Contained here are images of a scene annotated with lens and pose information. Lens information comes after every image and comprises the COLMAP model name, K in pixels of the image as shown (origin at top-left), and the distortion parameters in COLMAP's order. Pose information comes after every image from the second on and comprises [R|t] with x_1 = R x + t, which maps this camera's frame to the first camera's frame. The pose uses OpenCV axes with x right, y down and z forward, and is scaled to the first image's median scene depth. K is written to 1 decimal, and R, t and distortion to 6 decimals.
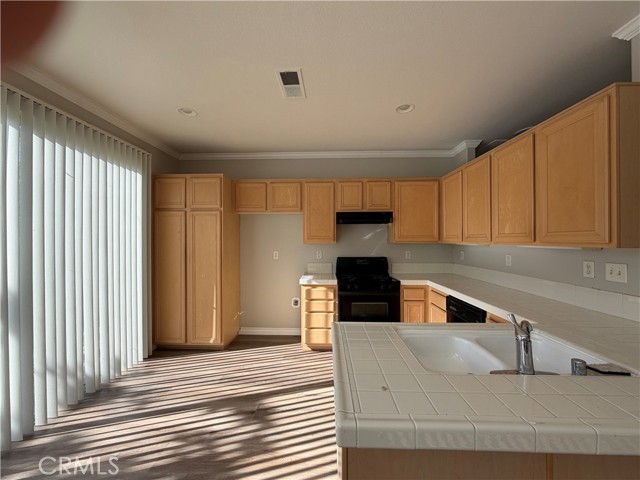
lens RADIAL K [[260.3, 0, 320.0], [0, 260.3, 240.0], [0, 0, 1]] dist [-0.001220, -0.000102]
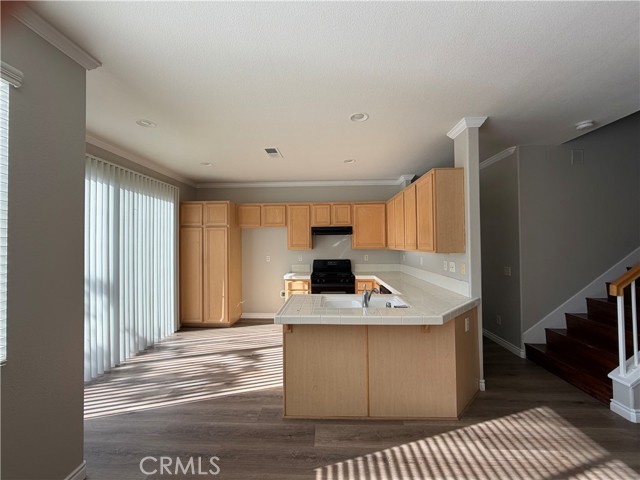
lens RADIAL K [[260.3, 0, 320.0], [0, 260.3, 240.0], [0, 0, 1]] dist [-0.001220, -0.000102]
pose [[0.999951, -0.007039, -0.006937, 0.125975], [0.006925, 0.999844, -0.016236, -0.016912], [0.007050, 0.016187, 0.999844, -0.399462]]
